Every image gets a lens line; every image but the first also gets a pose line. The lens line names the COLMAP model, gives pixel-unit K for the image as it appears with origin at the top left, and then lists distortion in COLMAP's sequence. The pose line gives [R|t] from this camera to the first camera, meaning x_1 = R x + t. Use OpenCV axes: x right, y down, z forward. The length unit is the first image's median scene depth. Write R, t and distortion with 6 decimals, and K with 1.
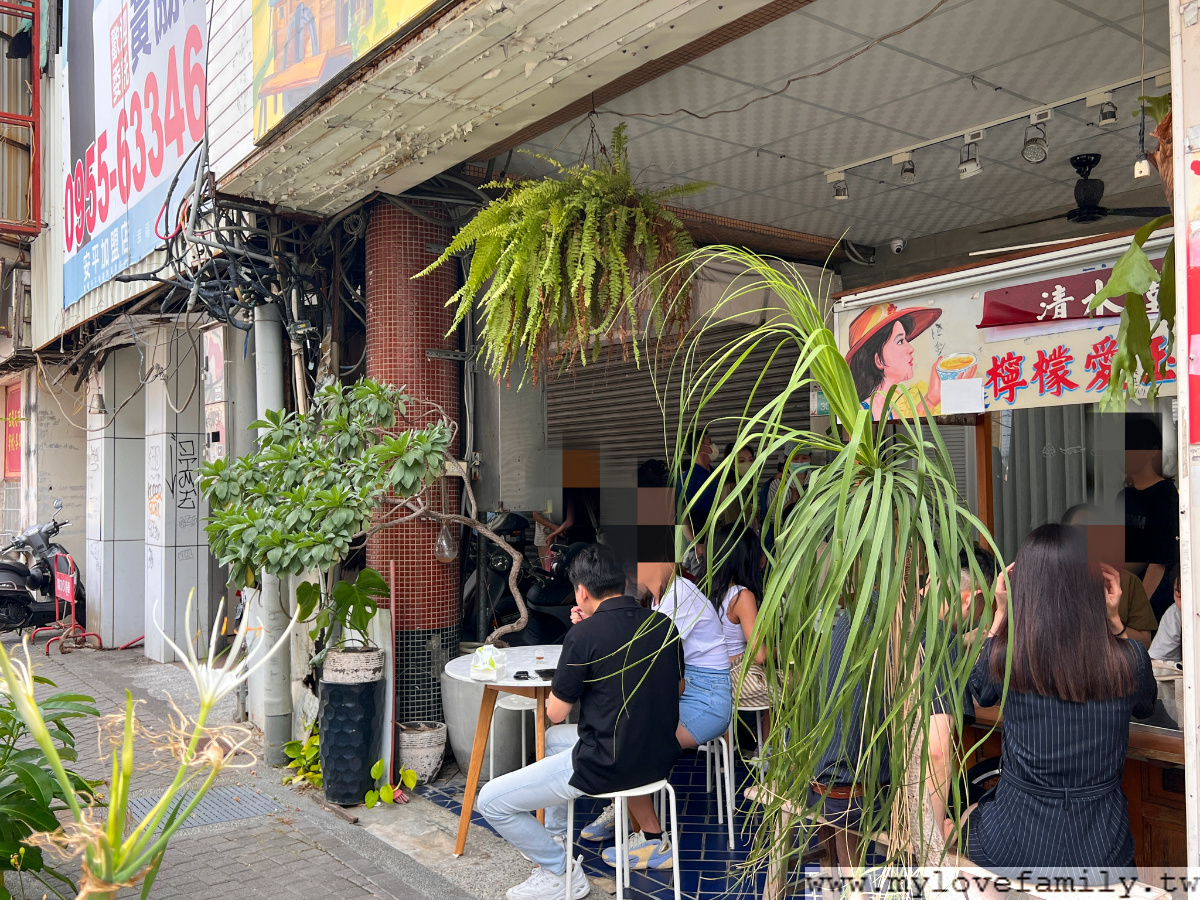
lens RADIAL K [[1035.0, 0, 600.0], [0, 1035.0, 450.0], [0, 0, 1]] dist [0.003510, 0.003184]
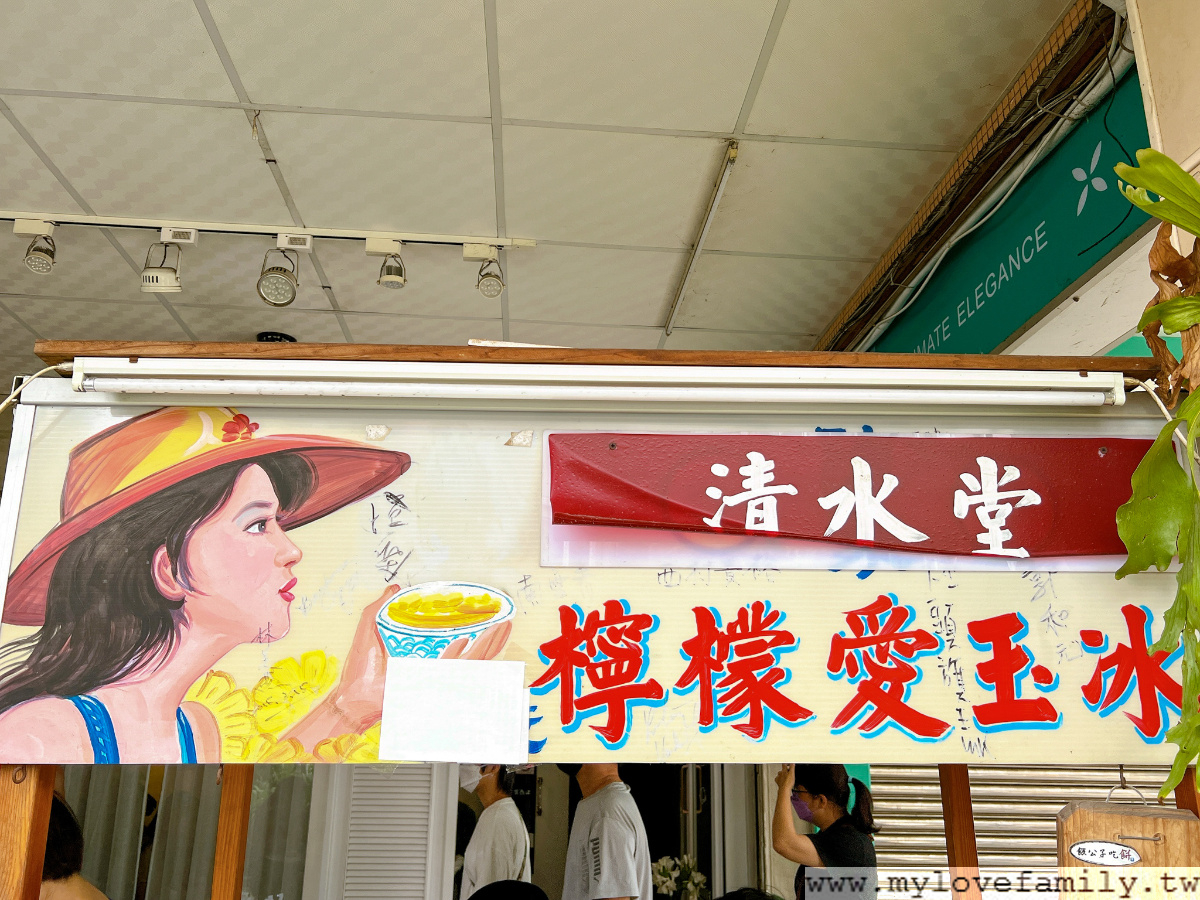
lens RADIAL K [[966.4, 0, 600.0], [0, 966.4, 450.0], [0, 0, 1]] dist [0.036320, -0.008205]
pose [[0.547762, 0.244240, 0.800189, 0.101086], [-0.045088, 0.963667, -0.263273, -0.055194], [-0.835418, 0.108132, 0.538873, 0.816772]]
